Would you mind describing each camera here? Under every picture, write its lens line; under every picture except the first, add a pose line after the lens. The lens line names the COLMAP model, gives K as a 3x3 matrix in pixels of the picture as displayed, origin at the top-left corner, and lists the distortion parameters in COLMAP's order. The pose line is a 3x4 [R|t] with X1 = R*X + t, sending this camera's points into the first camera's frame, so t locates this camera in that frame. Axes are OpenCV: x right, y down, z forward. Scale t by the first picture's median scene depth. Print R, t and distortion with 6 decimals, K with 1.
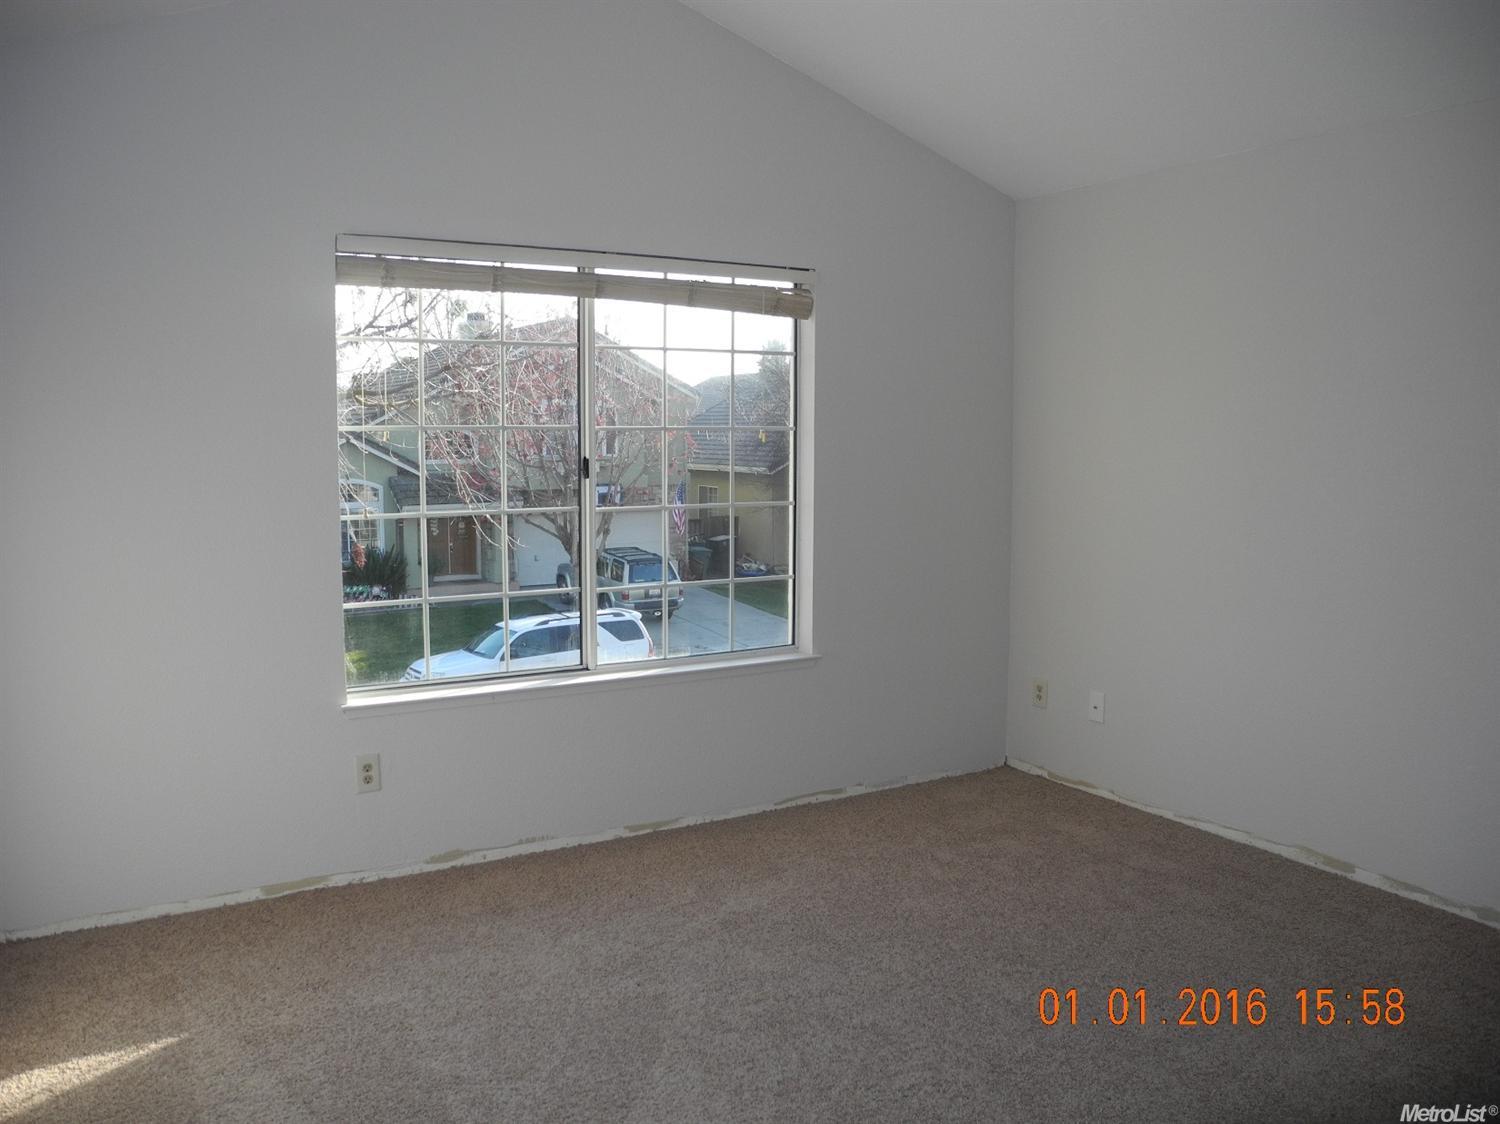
lens RADIAL K [[1225.5, 0, 749.1], [0, 1225.5, 561.5], [0, 0, 1]] dist [-0.004982, -0.001179]
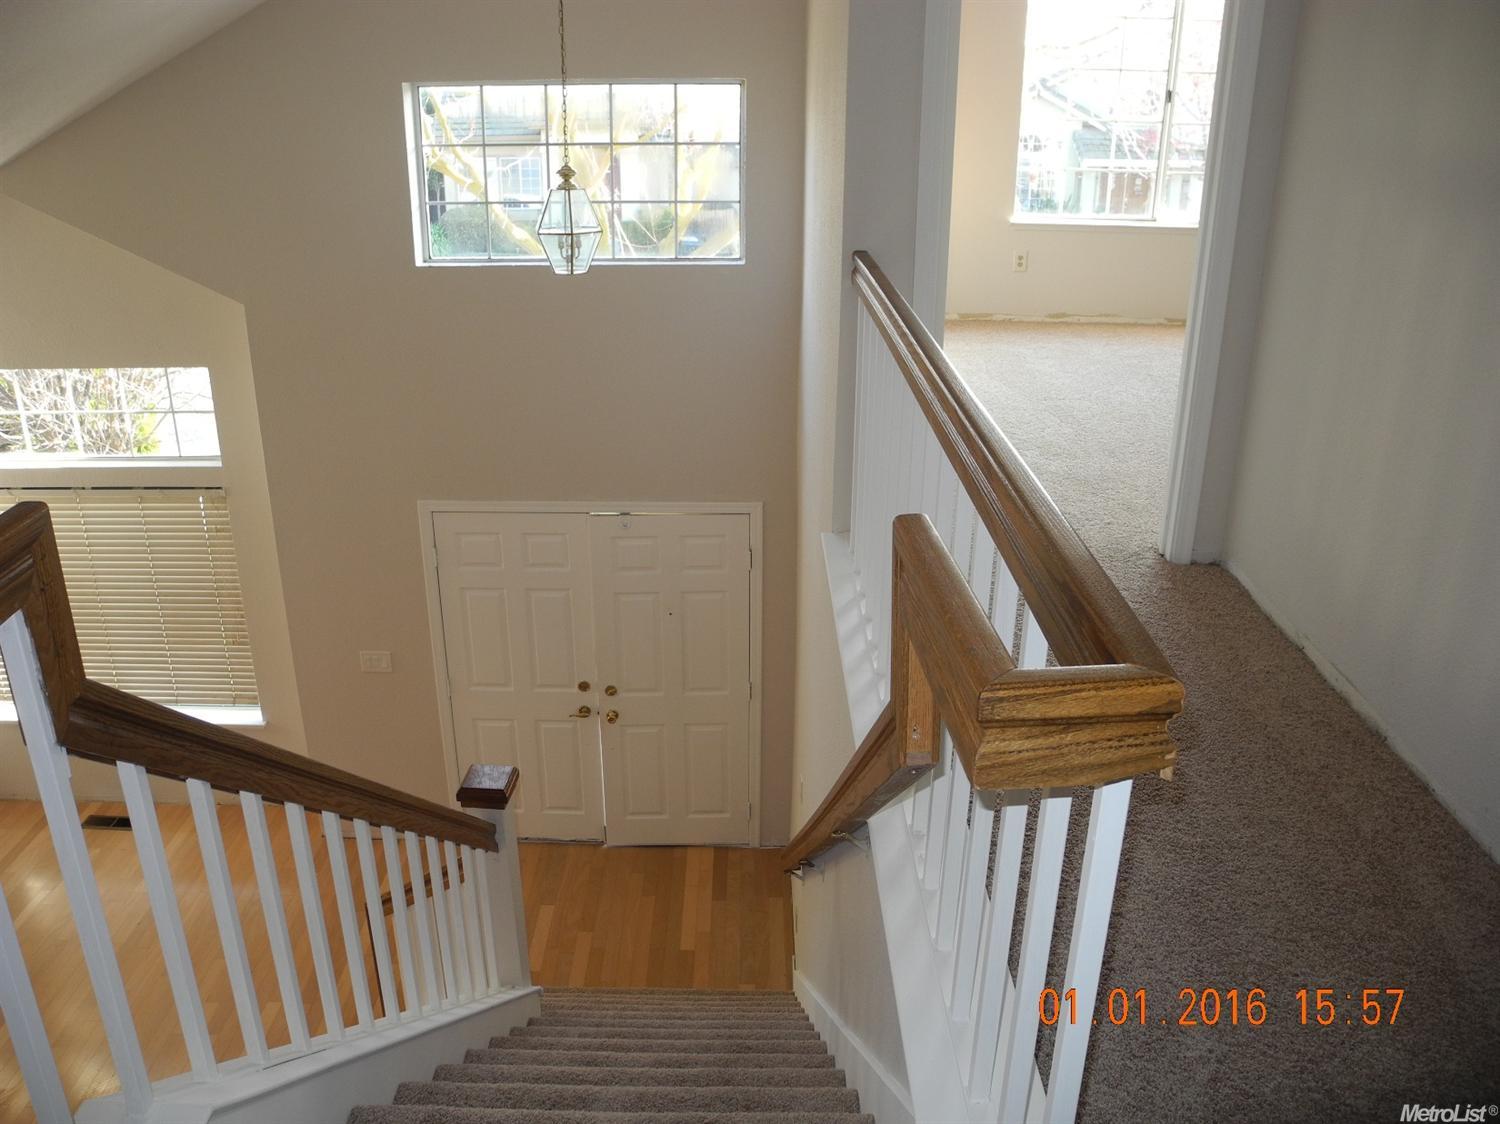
lens RADIAL K [[1225.5, 0, 747.9], [0, 1225.5, 560.9], [0, 0, 1]] dist [-0.004982, -0.001179]
pose [[0.858688, 0.183343, -0.478582, 0.306313], [-0.053753, 0.960889, 0.271667, 0.123425], [0.509673, -0.207552, 0.834959, -0.858041]]
